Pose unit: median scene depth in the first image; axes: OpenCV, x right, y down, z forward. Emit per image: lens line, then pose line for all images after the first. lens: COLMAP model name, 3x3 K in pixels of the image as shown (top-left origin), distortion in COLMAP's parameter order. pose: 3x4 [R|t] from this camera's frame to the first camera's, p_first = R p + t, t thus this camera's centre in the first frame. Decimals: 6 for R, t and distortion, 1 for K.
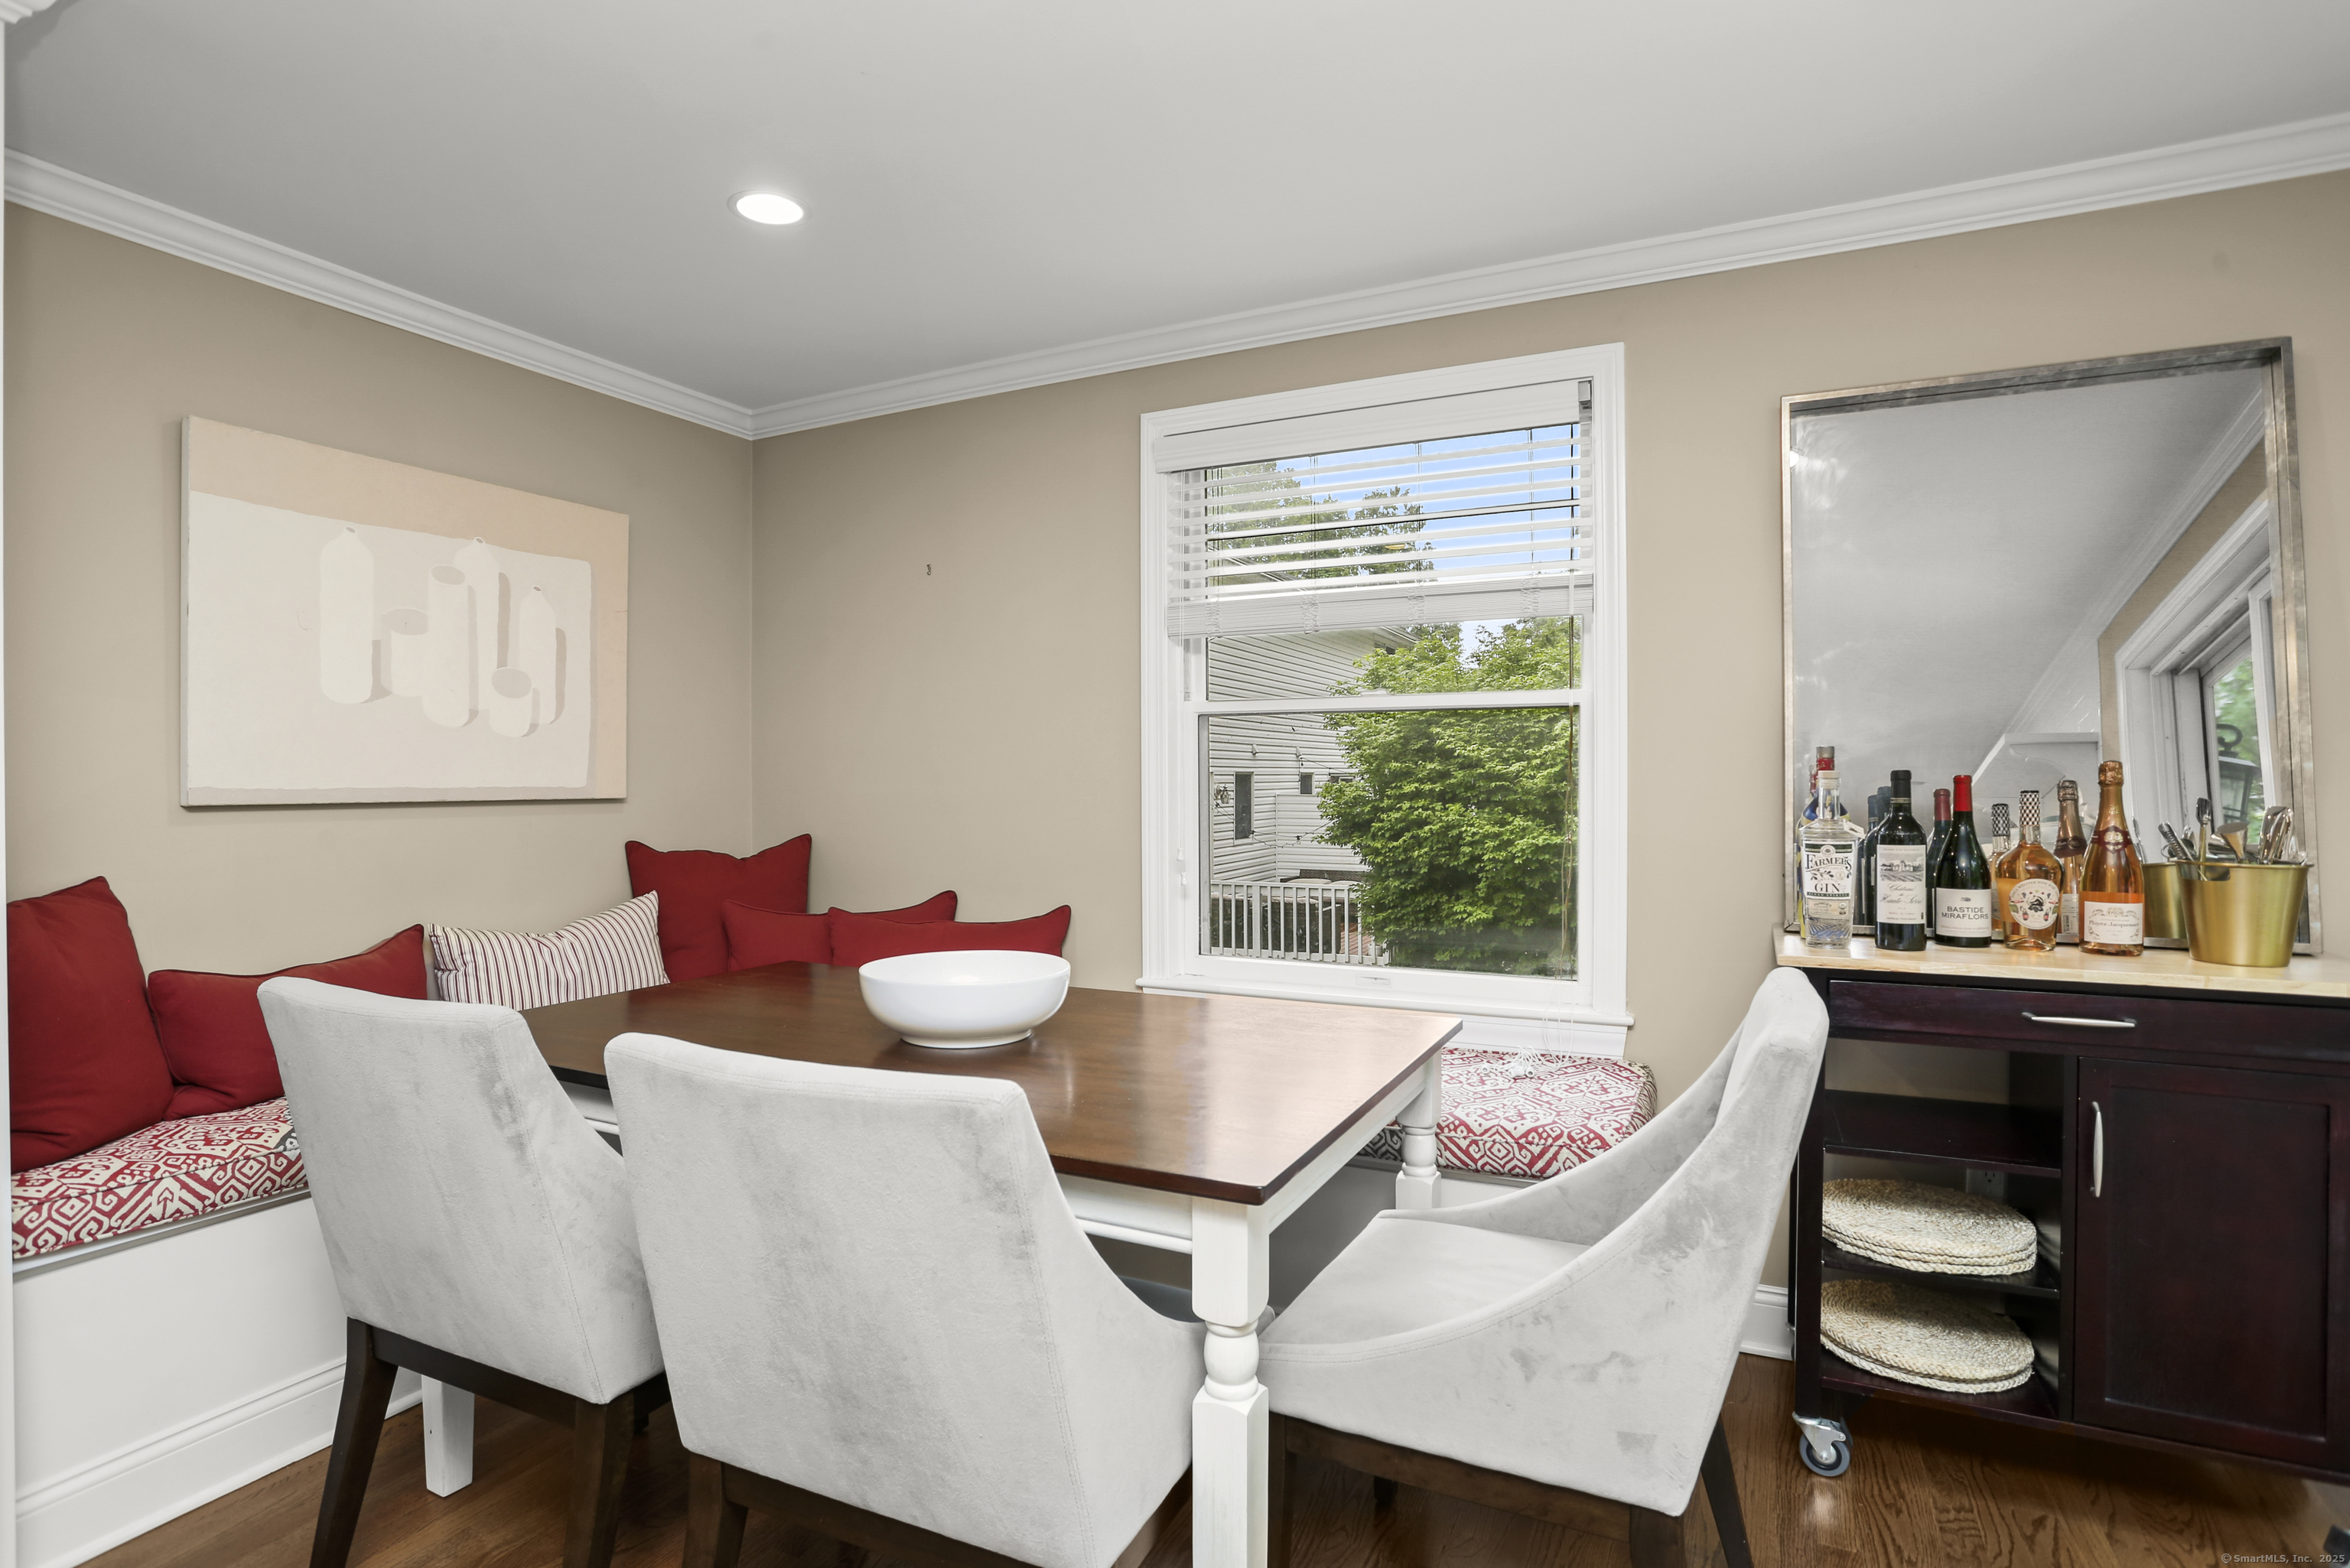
lens RADIAL K [[1176.0, 0, 1175.0], [0, 1176.0, 784.0], [0, 0, 1]] dist [-0.000743, -0.000013]
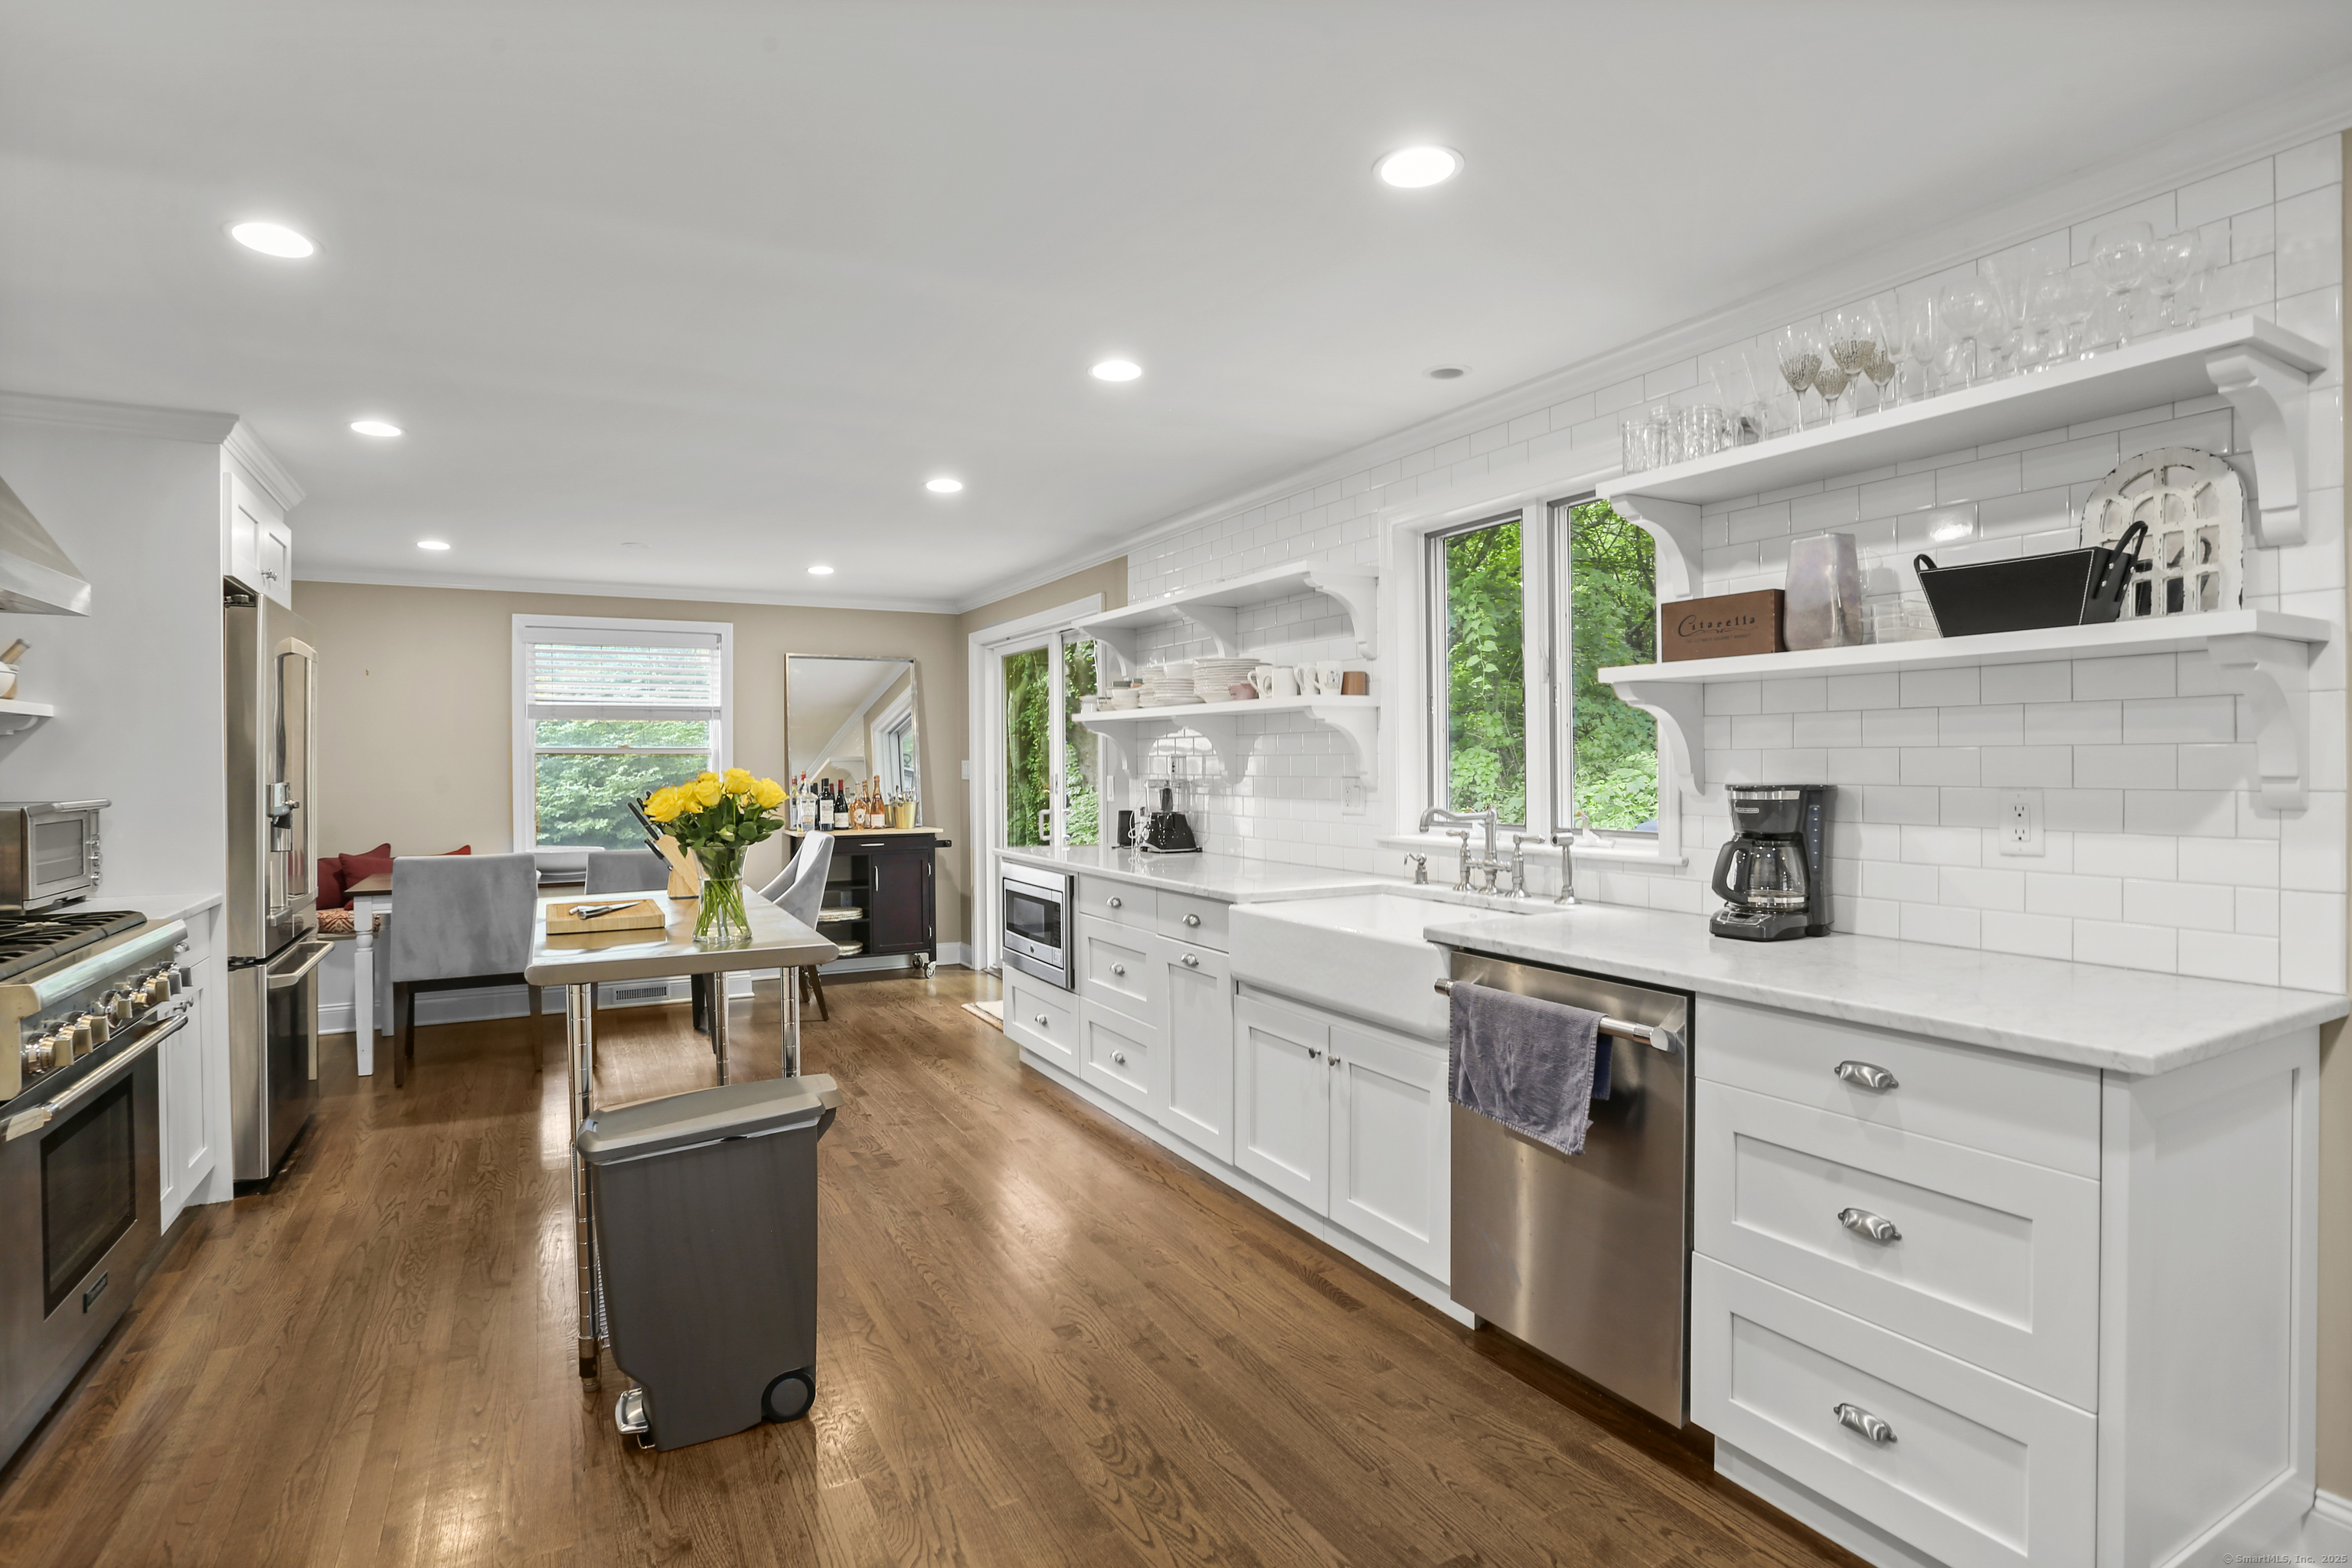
lens RADIAL K [[1177.1, 0, 1176.0], [0, 1177.1, 784.0], [0, 0, 1]] dist [-0.000743, -0.000013]
pose [[0.588383, -0.006243, 0.808558, -1.506600], [0.005404, 0.999978, 0.003789, -0.001654], [-0.808564, 0.002140, 0.588404, -1.774126]]
